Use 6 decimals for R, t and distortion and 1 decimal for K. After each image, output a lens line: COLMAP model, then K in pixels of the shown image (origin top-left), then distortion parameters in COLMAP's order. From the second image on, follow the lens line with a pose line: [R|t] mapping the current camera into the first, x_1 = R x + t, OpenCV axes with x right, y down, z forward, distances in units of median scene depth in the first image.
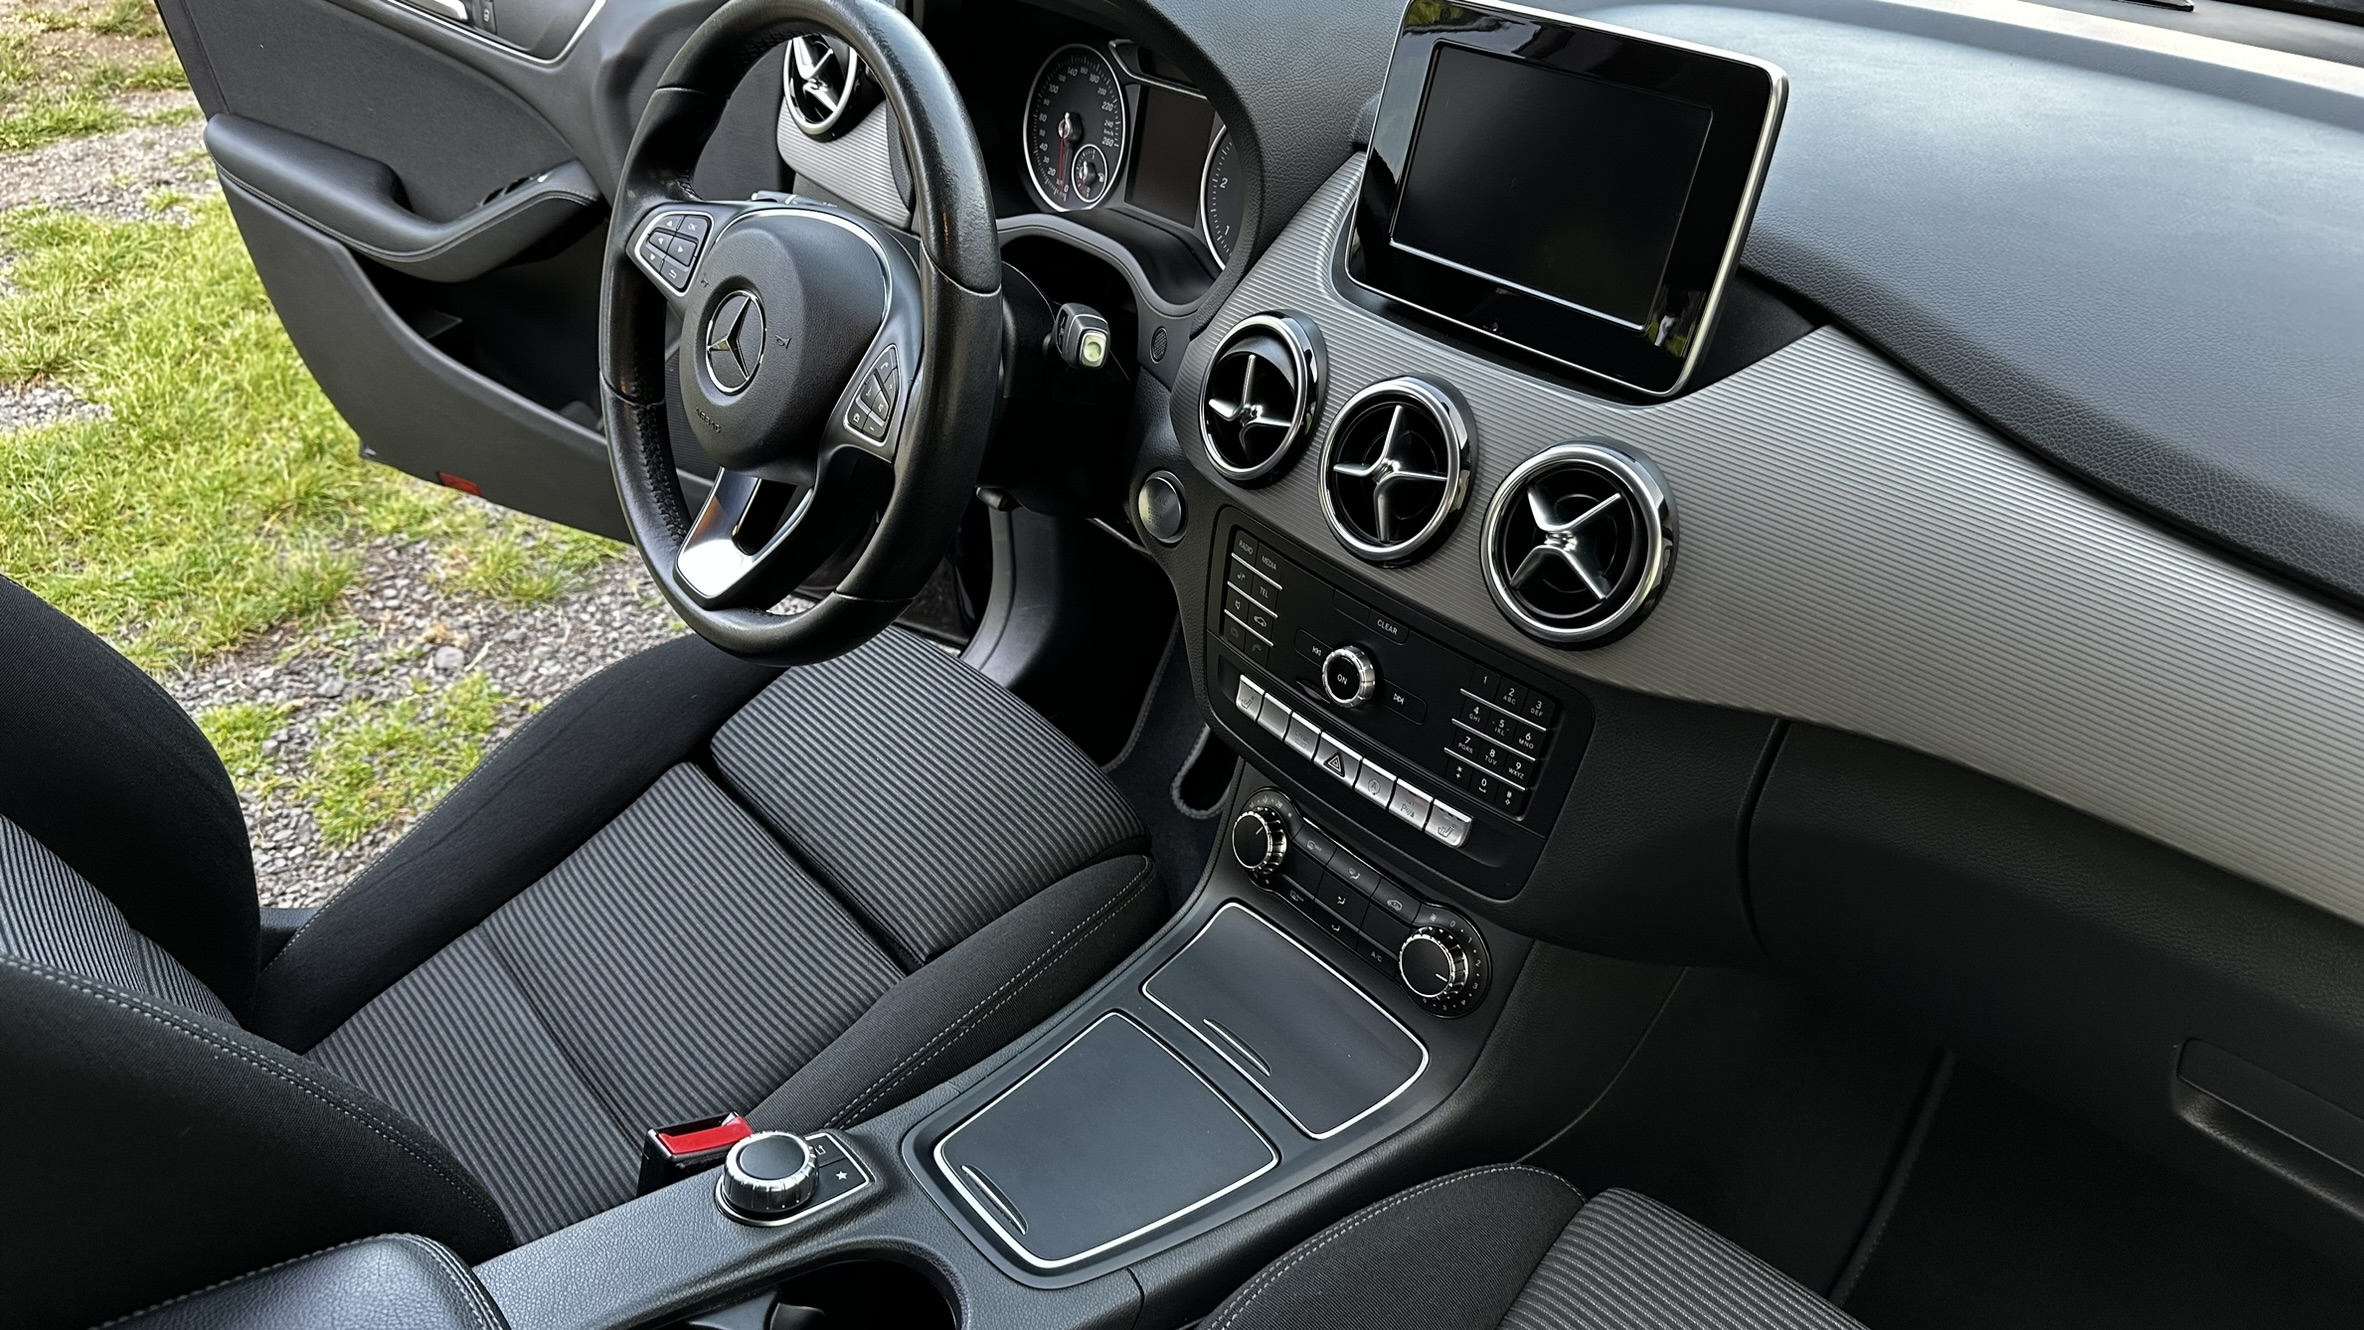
lens RADIAL K [[1593.1, 0, 1254.6], [0, 1593.1, 667.3], [0, 0, 1]] dist [0.003451, -0.133111]
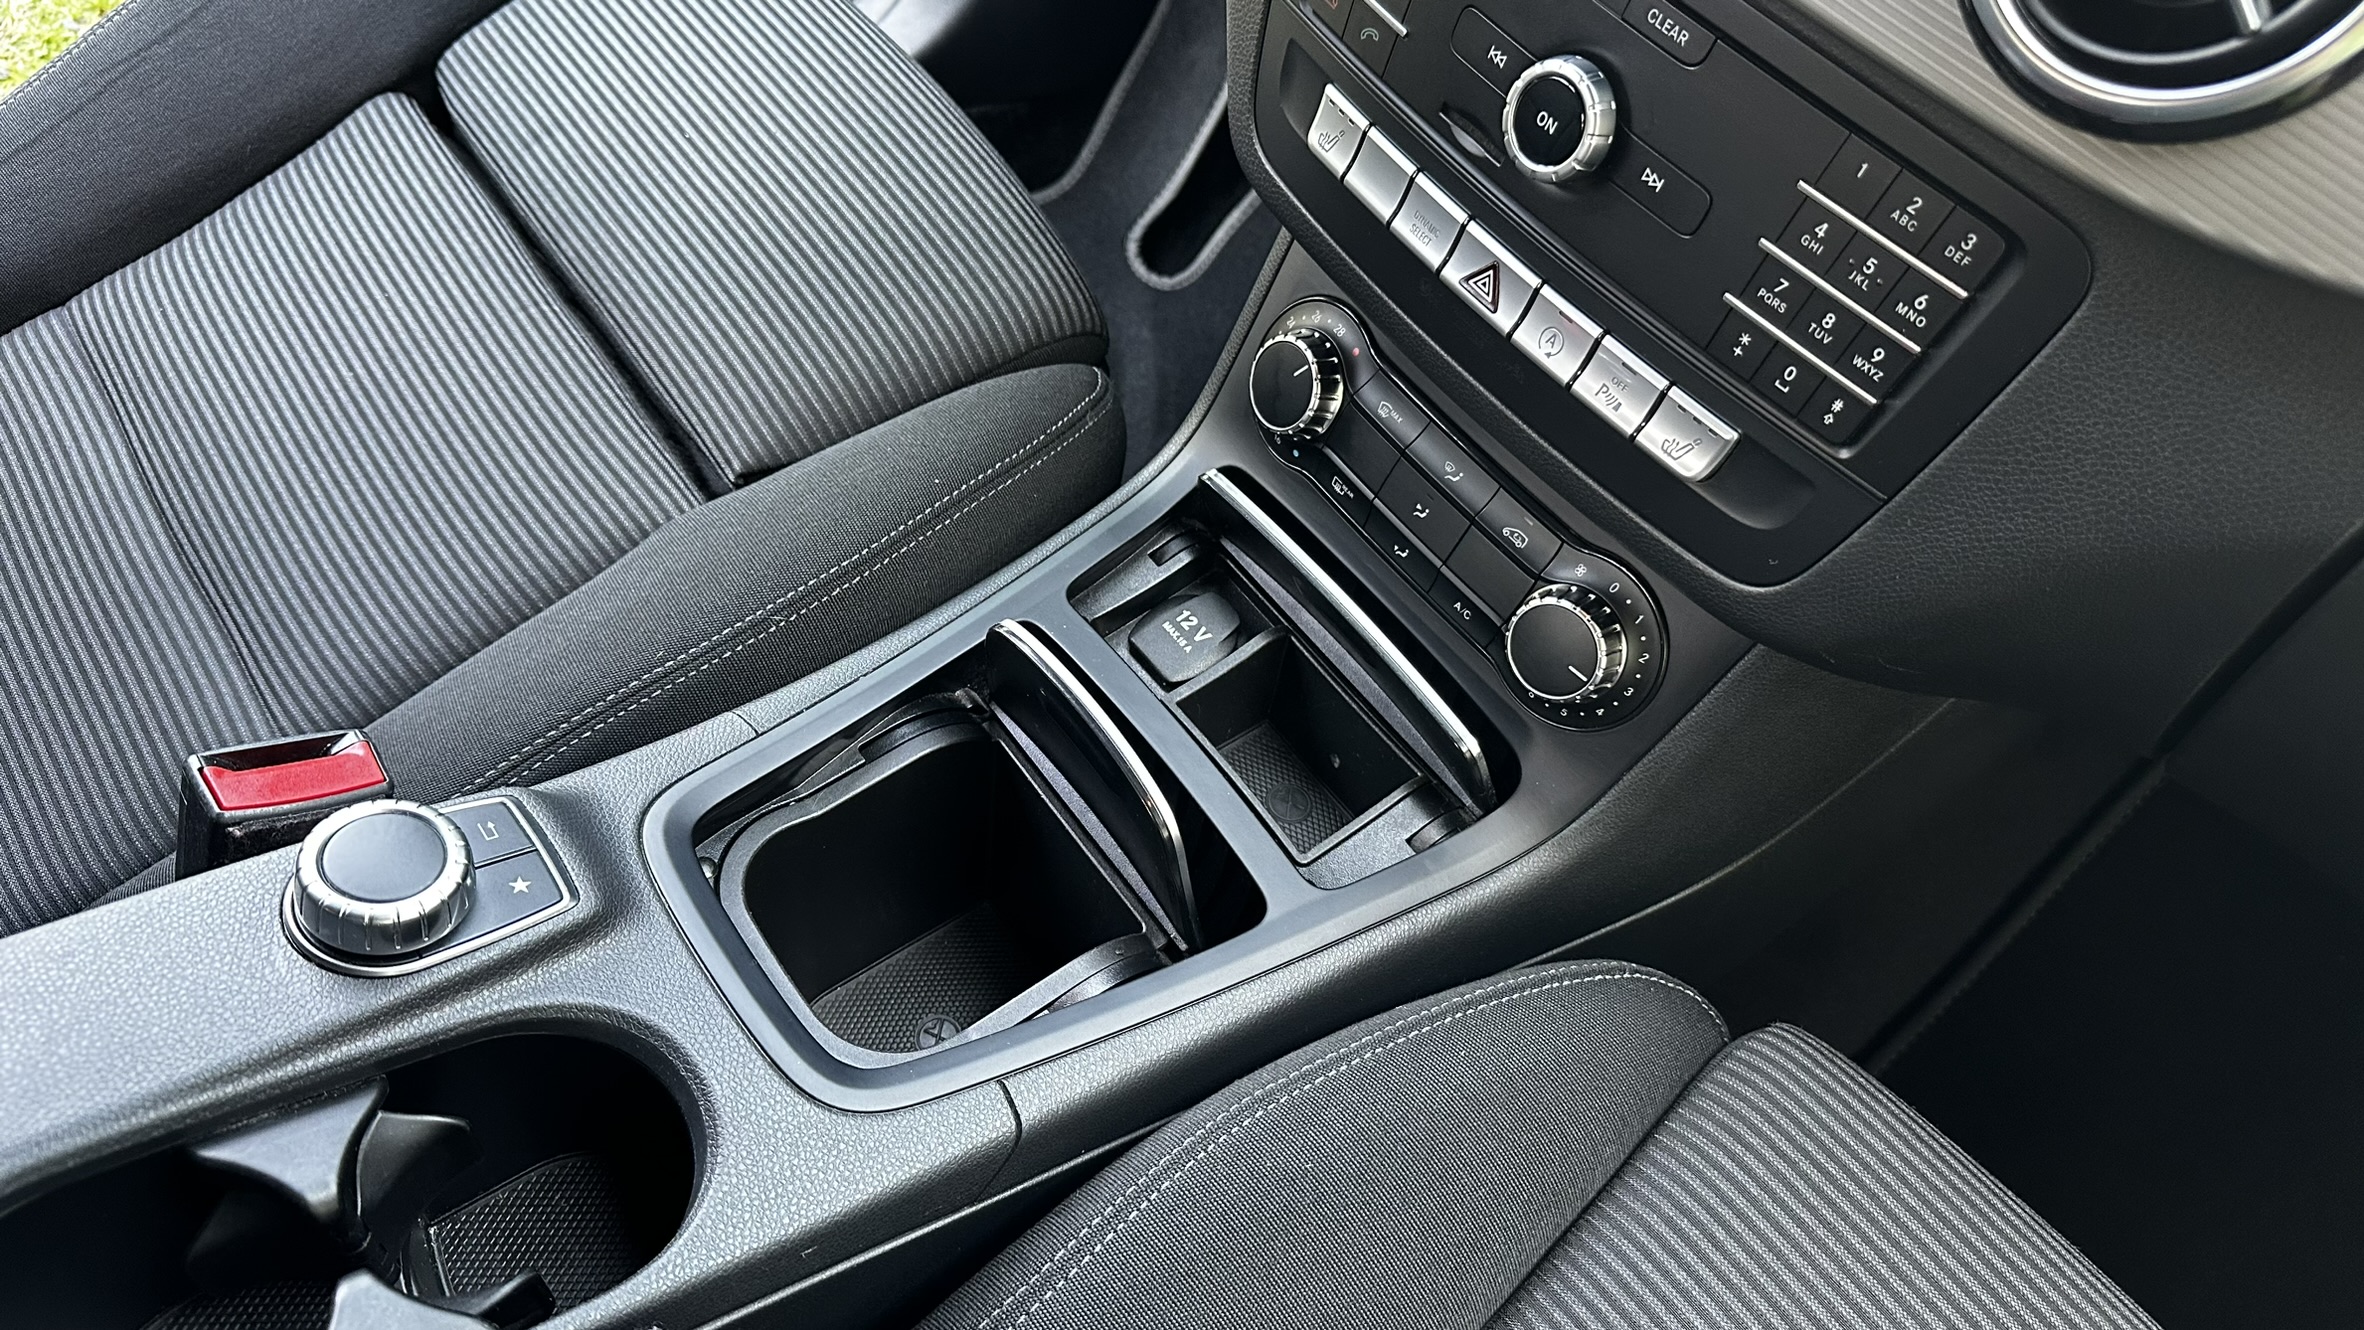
lens RADIAL K [[1677.6, 0, 1190.1], [0, 1677.6, 668.2], [0, 0, 1]] dist [0.103471, -0.167514]
pose [[0.989262, 0.141123, 0.038014, -0.045978], [-0.145805, 0.935000, 0.323288, 0.010062], [0.010080, -0.325360, 0.945537, 0.372254]]
